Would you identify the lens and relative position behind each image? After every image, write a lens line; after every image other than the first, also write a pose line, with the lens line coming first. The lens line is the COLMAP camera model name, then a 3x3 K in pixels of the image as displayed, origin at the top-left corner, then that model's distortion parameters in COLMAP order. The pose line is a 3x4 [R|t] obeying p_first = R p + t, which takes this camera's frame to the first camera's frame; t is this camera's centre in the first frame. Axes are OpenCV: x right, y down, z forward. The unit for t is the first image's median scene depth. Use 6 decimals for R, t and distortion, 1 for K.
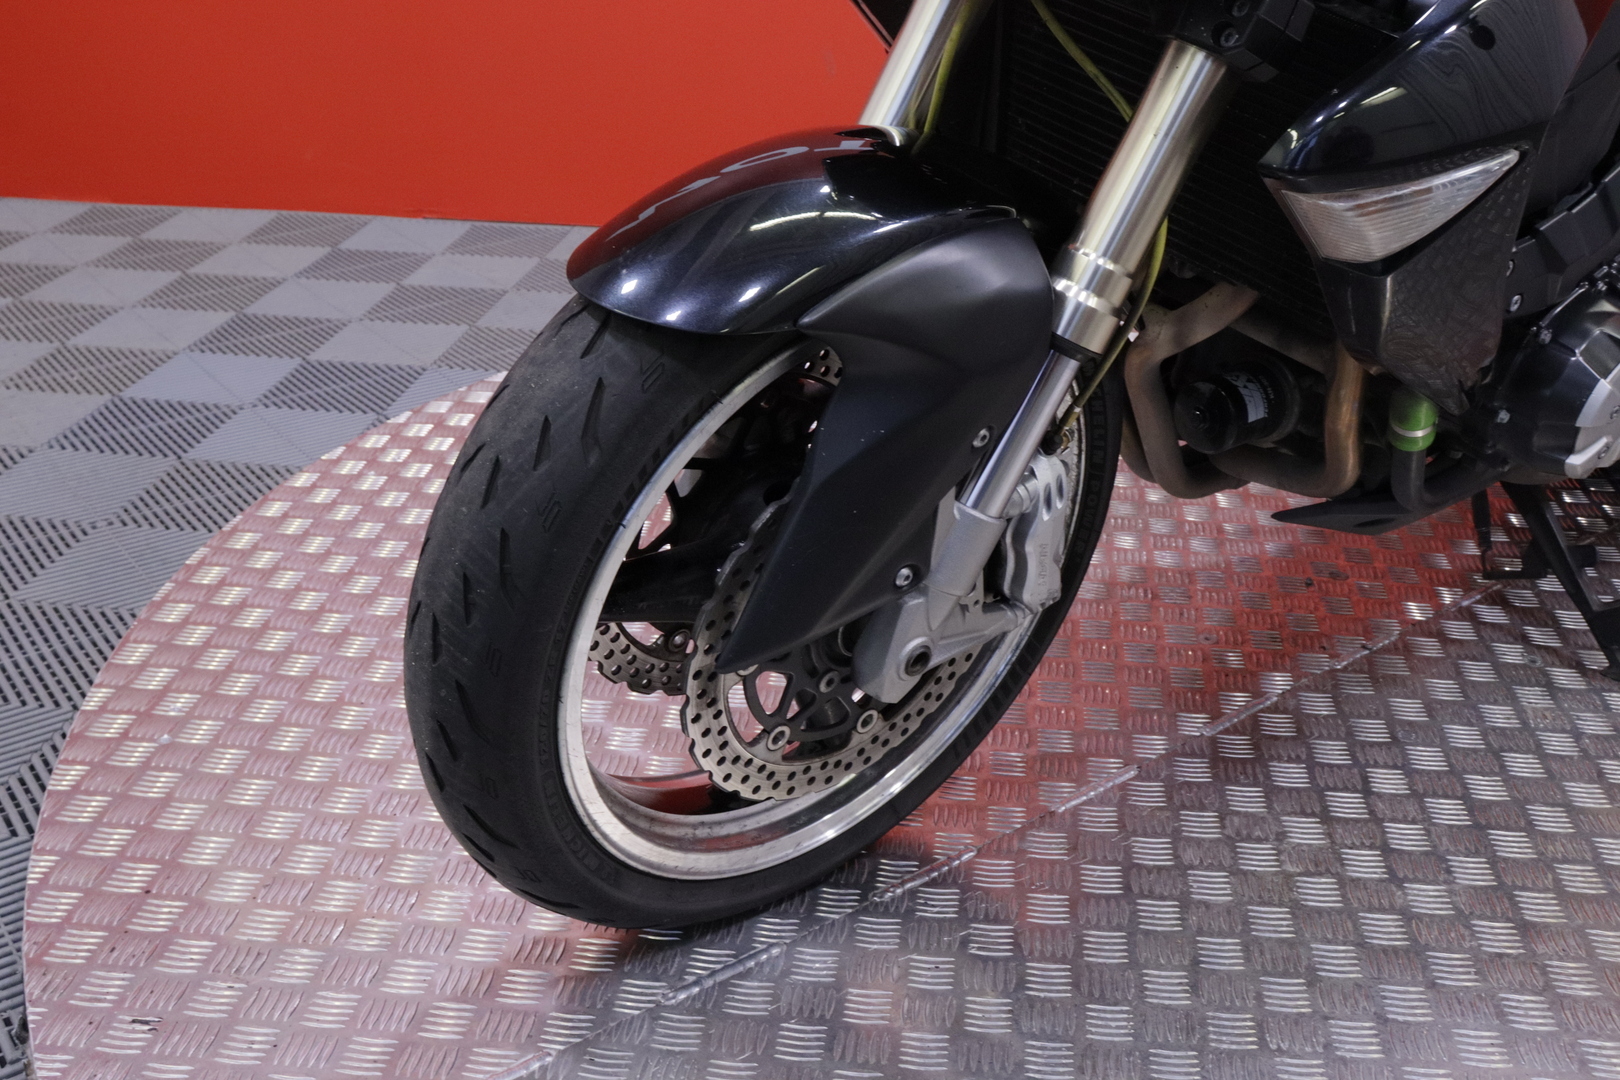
lens RADIAL K [[1685.6, 0, 810.0], [0, 1685.6, 540.0], [0, 0, 1]] dist [-0.059460, 0.028301]
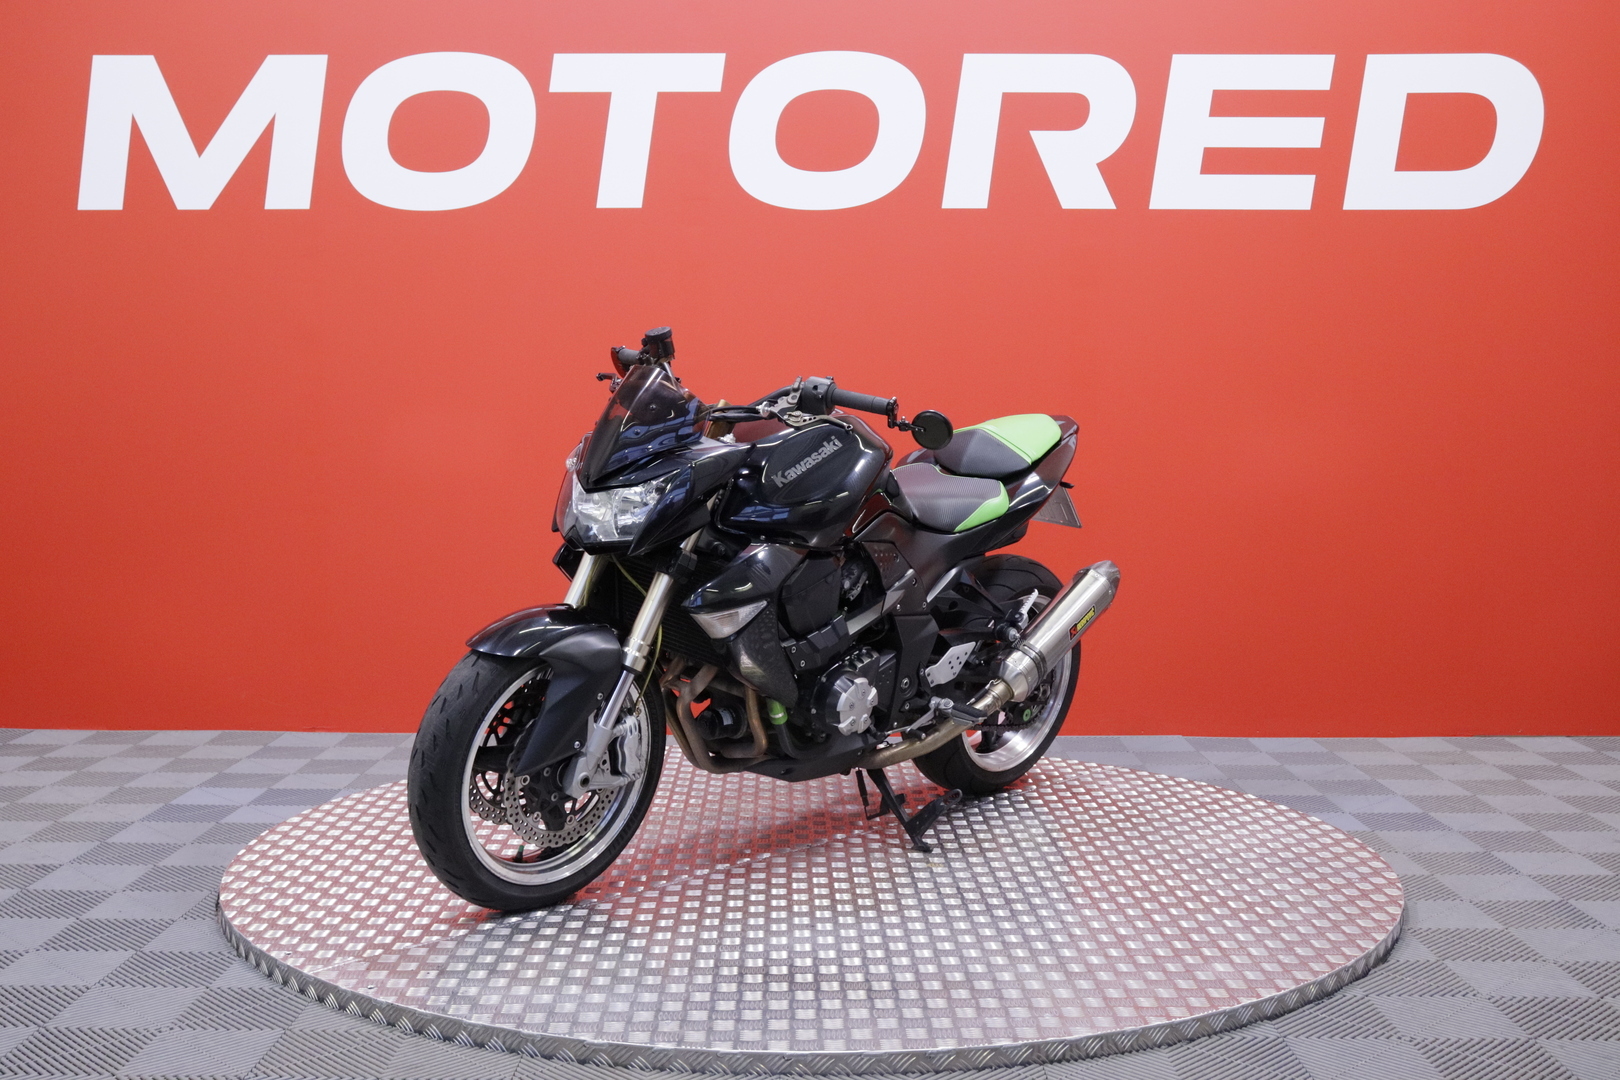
lens RADIAL K [[1685.6, 0, 810.0], [0, 1685.6, 540.0], [0, 0, 1]] dist [-0.059460, 0.028301]
pose [[0.990189, -0.022584, 0.137895, 0.062170], [0.070750, 0.932037, -0.355390, 0.778101], [-0.120497, 0.361660, 0.924490, -1.956008]]
